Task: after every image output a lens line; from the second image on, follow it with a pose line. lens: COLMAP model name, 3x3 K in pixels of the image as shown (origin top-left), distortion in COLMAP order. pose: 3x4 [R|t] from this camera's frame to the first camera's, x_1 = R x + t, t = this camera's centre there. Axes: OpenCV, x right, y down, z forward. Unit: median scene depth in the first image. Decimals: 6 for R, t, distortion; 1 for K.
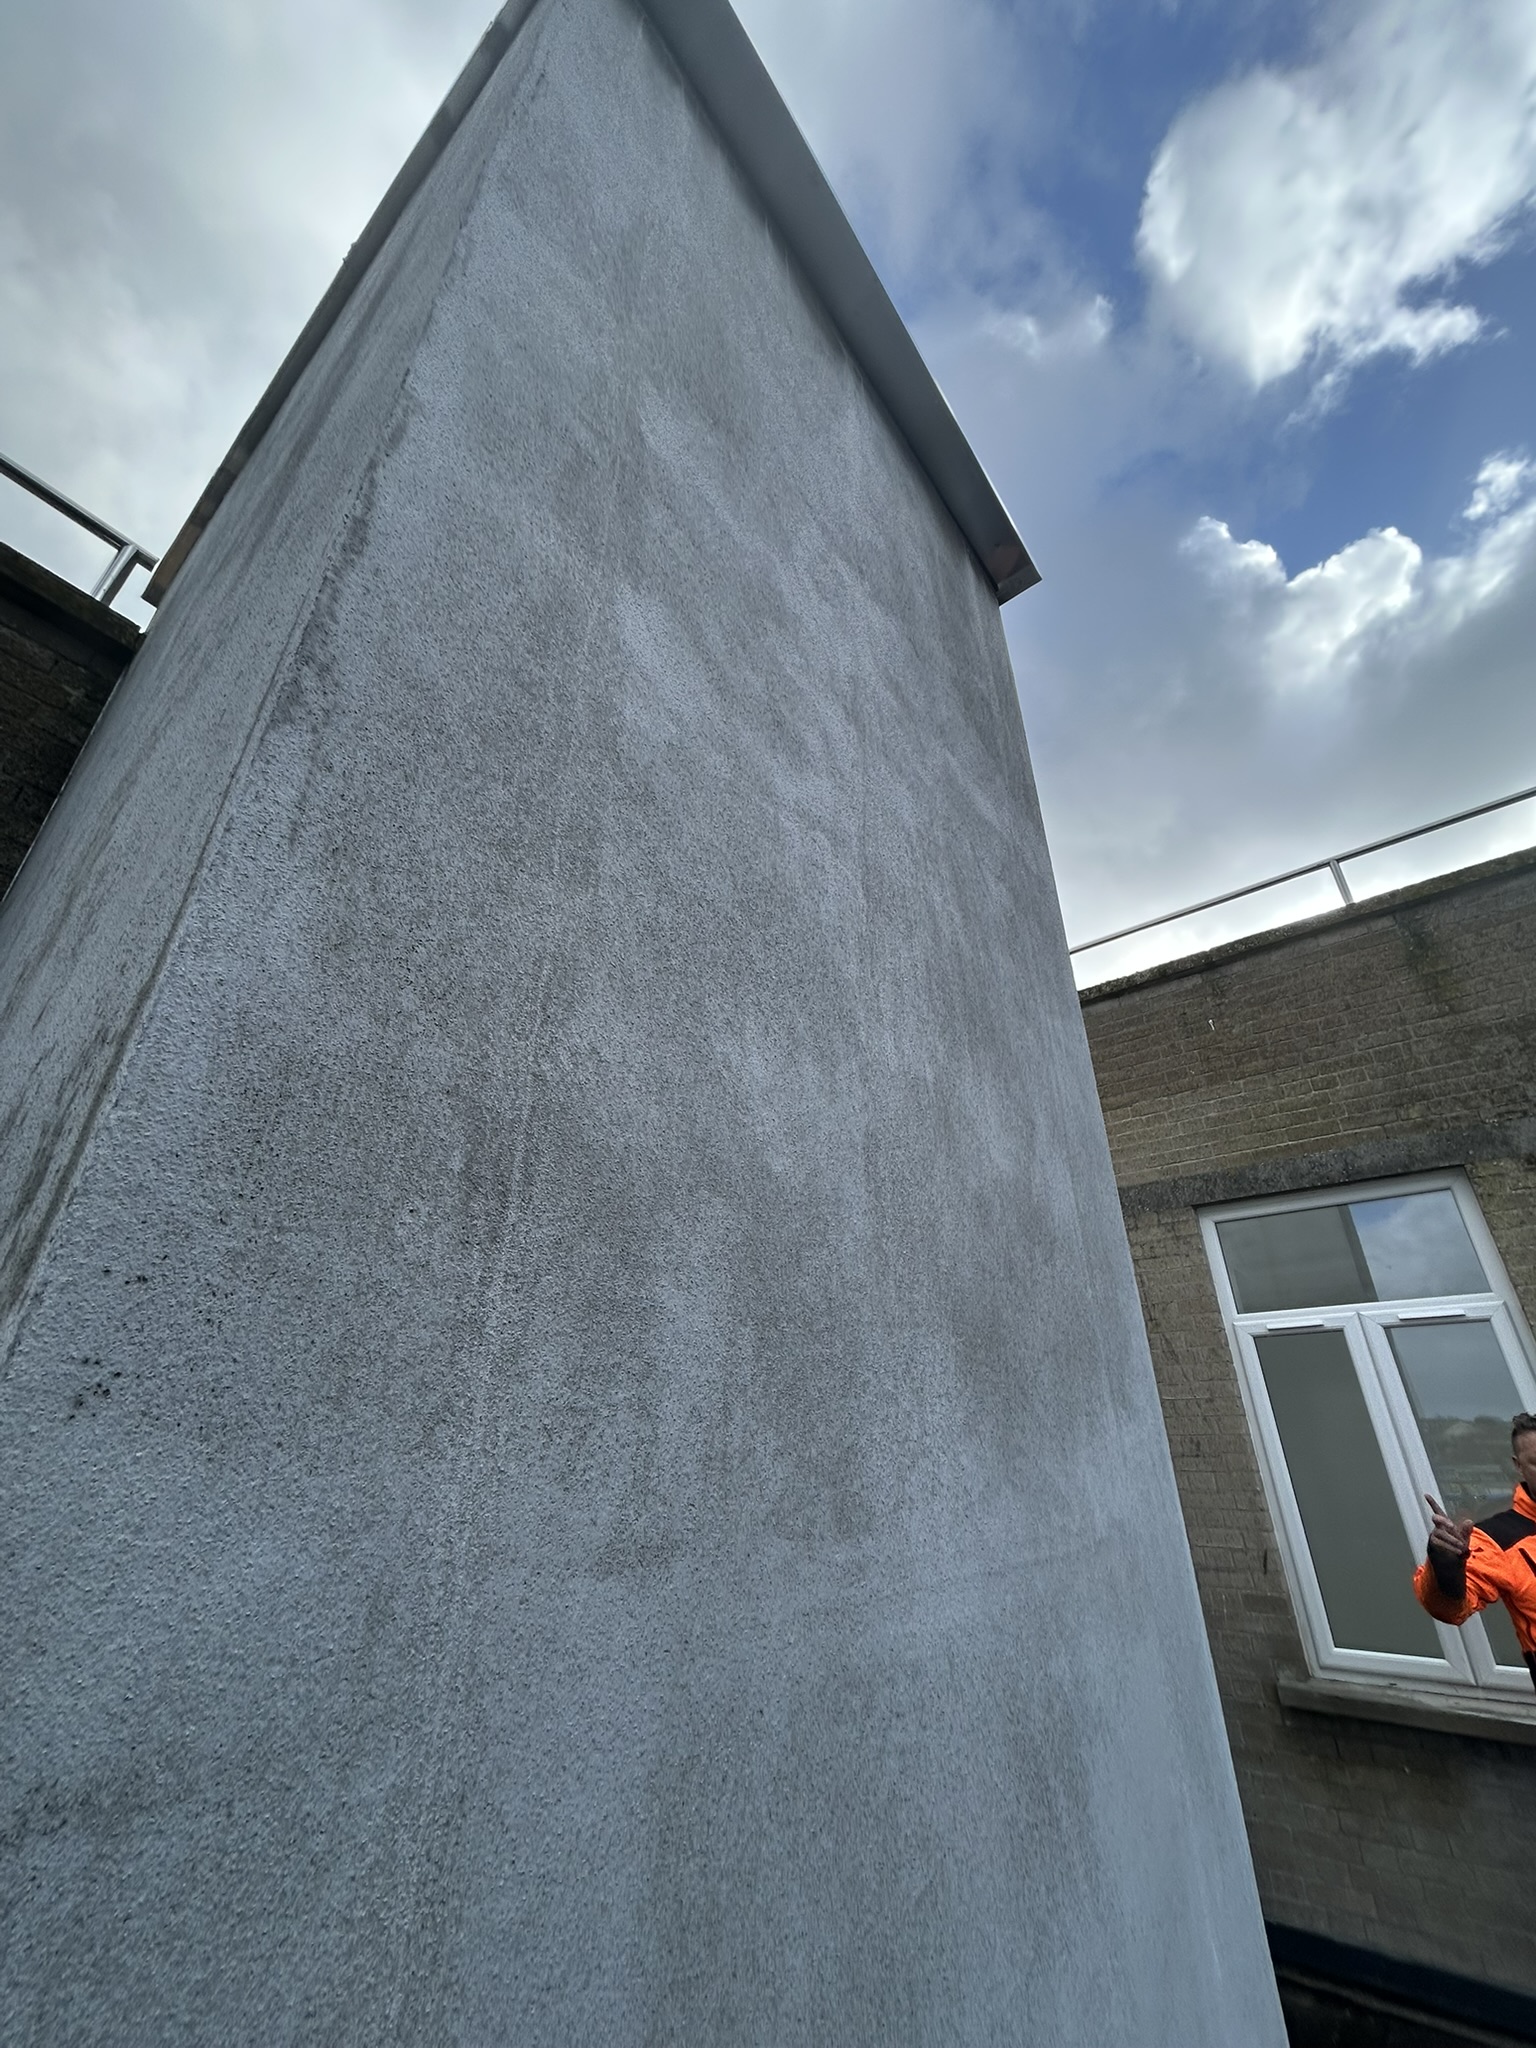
lens RADIAL K [[822.1, 0, 772.8], [0, 822.1, 1026.8], [0, 0, 1]] dist [-0.000222, 0.000102]
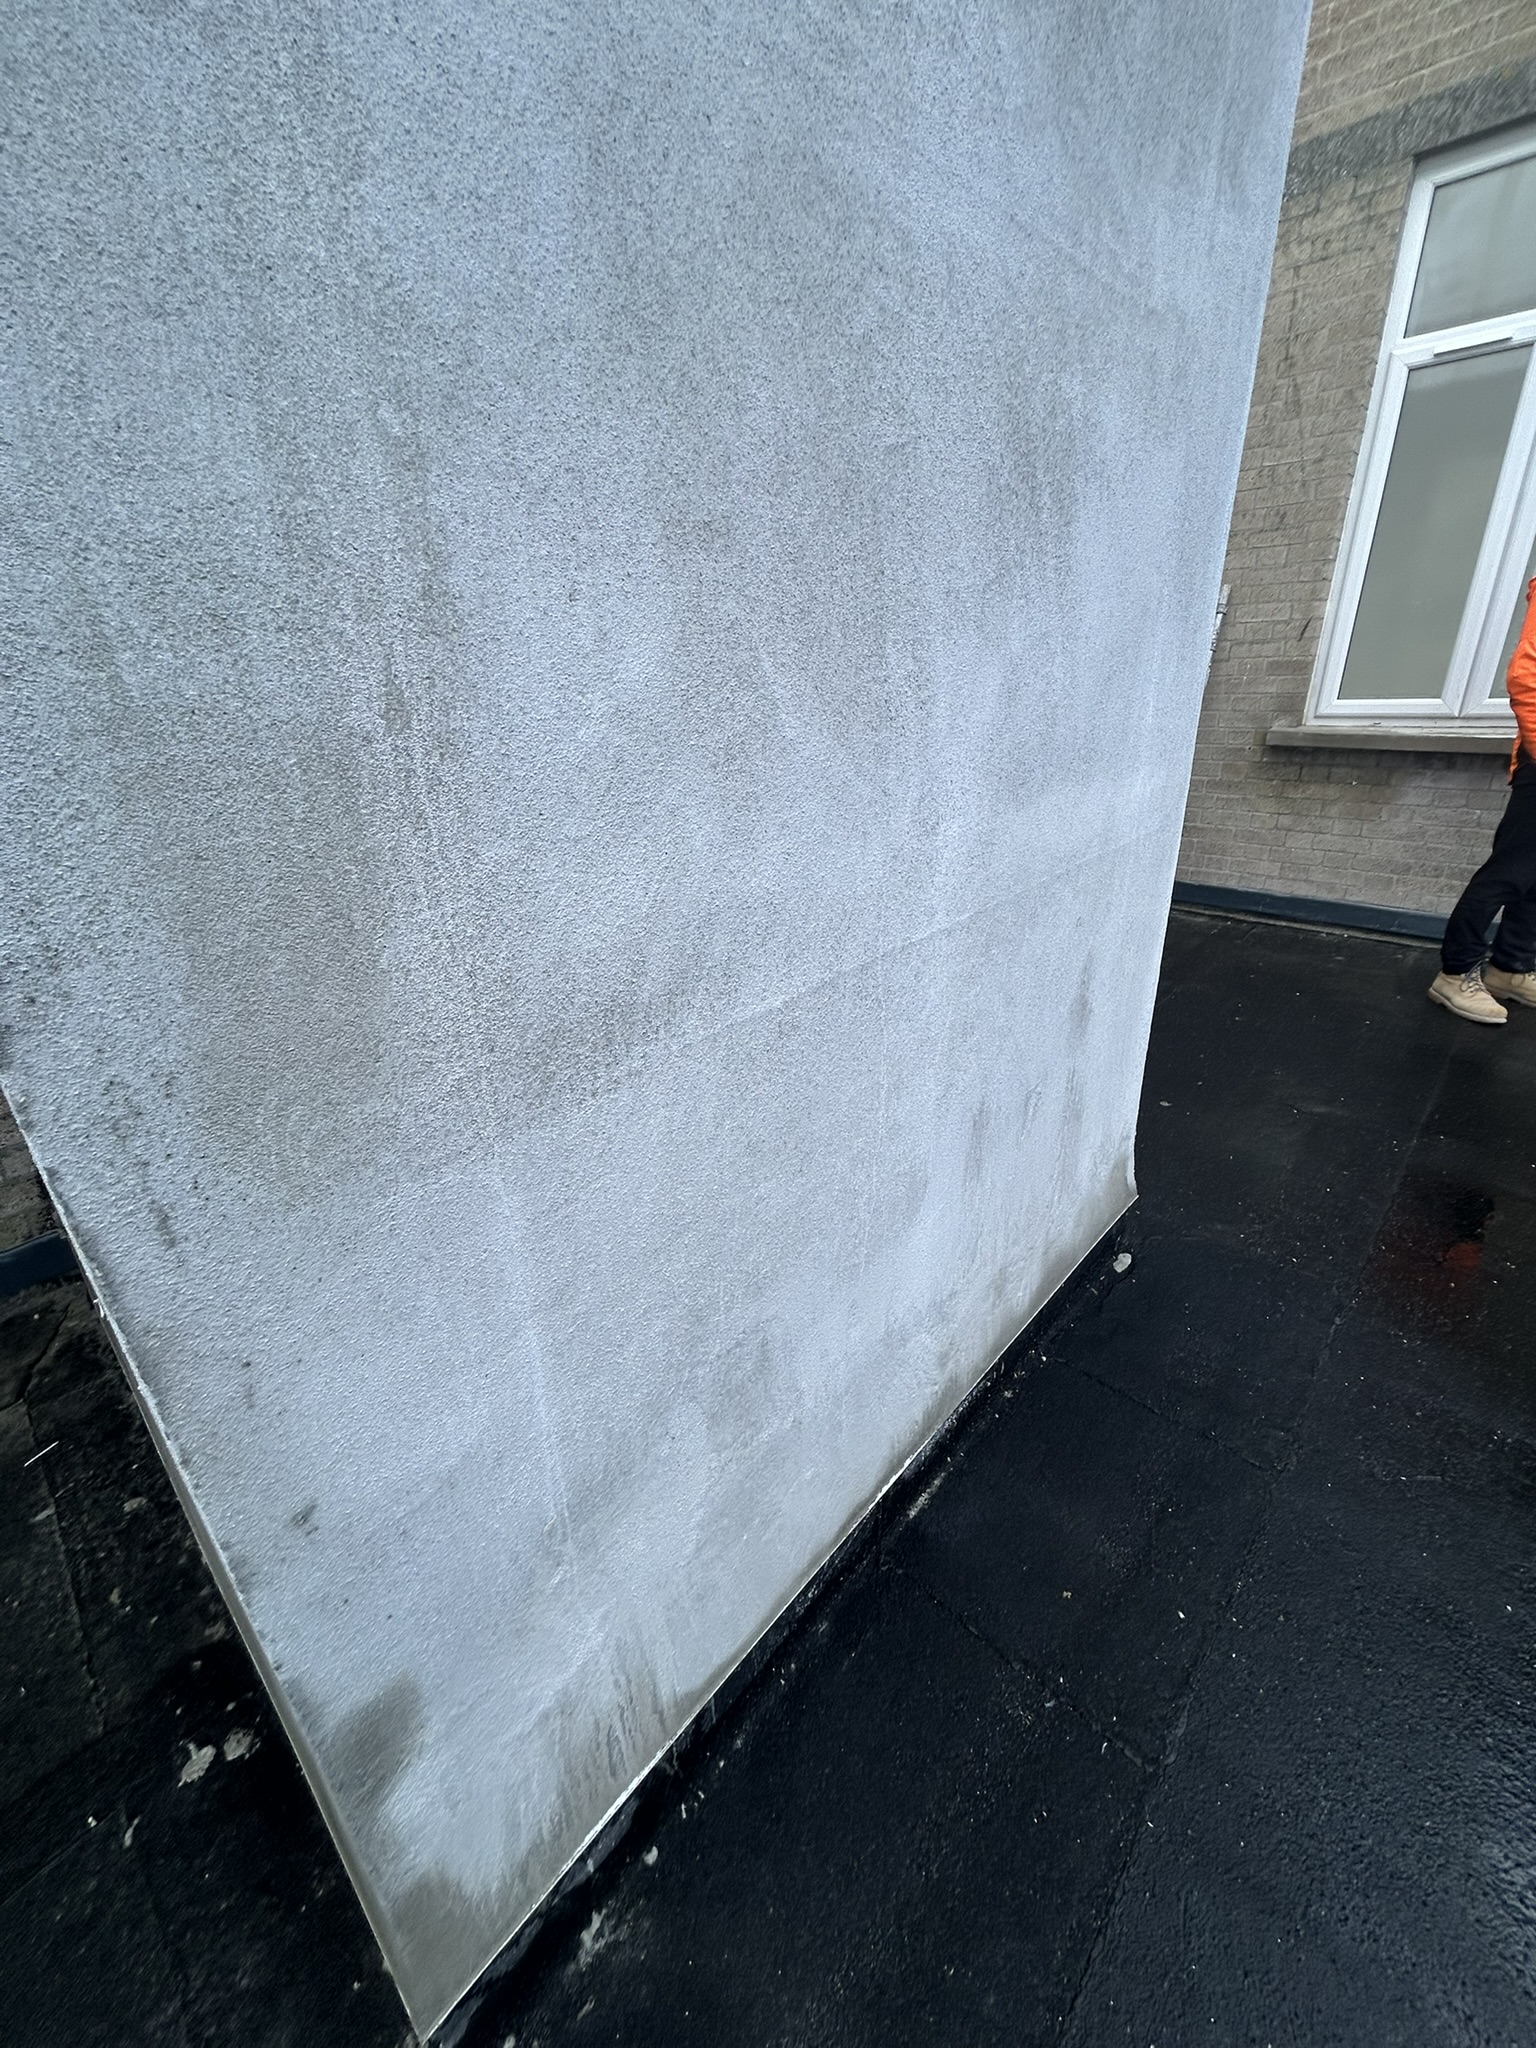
lens RADIAL K [[822.1, 0, 776.1], [0, 822.1, 1024.3], [0, 0, 1]] dist [-0.000222, 0.000102]
pose [[0.997147, -0.004271, -0.075366, 0.022805], [0.061401, 0.626676, 0.776857, 0.145679], [0.043913, -0.779268, 0.625150, -0.056784]]
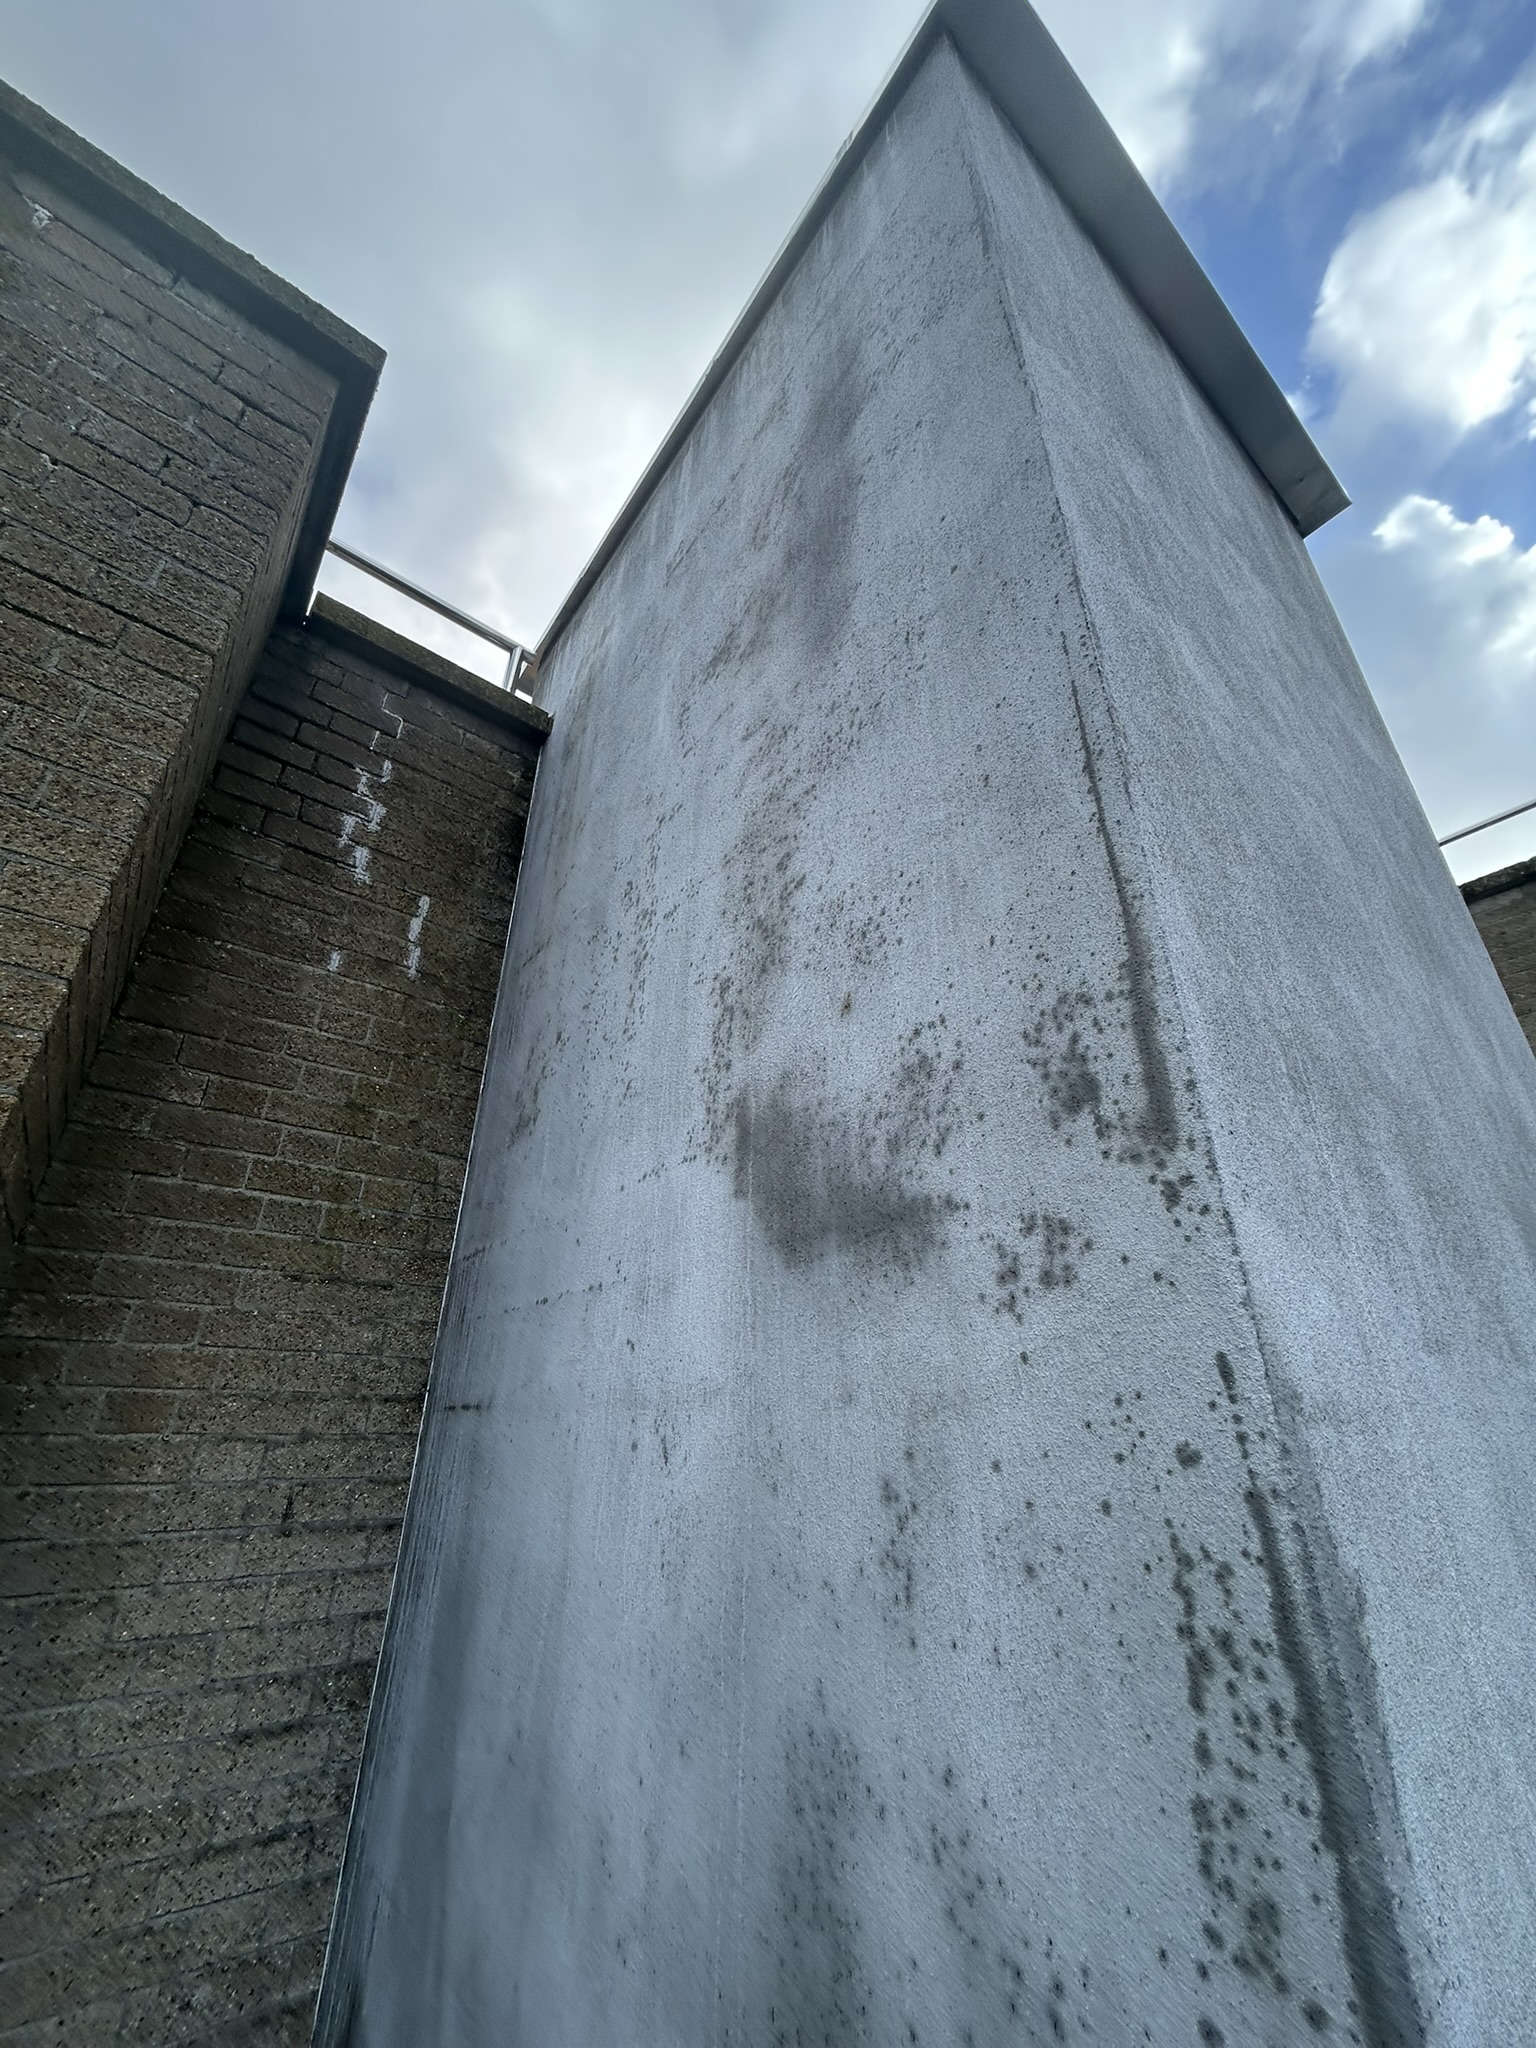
lens RADIAL K [[822.1, 0, 771.0], [0, 822.1, 1024.1], [0, 0, 1]] dist [-0.000222, 0.000102]
pose [[0.972393, -0.093219, -0.213919, -0.161208], [0.096961, 0.995263, 0.007043, -0.001820], [0.212249, -0.027591, 0.976826, -0.098286]]
